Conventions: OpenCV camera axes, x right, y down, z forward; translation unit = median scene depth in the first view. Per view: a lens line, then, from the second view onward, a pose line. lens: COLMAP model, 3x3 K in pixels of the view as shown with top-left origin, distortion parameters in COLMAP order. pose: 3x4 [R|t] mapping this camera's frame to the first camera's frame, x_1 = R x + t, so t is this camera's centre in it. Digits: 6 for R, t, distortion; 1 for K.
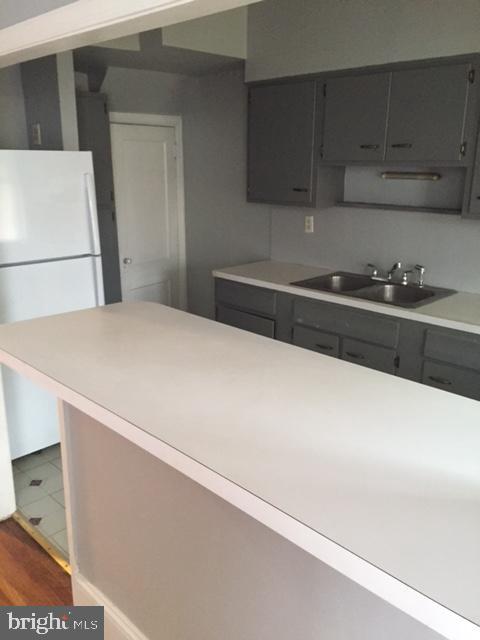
lens RADIAL K [[552.2, 0, 240.0], [0, 552.2, 320.0], [0, 0, 1]] dist [0.005061, -0.009134]
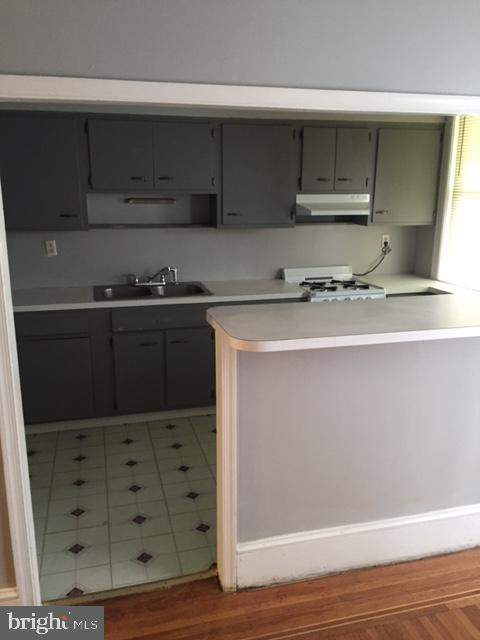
lens RADIAL K [[552.2, 0, 240.0], [0, 552.2, 320.0], [0, 0, 1]] dist [0.005061, -0.009134]
pose [[0.496466, -0.204347, 0.843661, -0.712957], [0.235192, 0.967209, 0.095870, -0.065896], [-0.835588, 0.150826, 0.528247, 0.186298]]
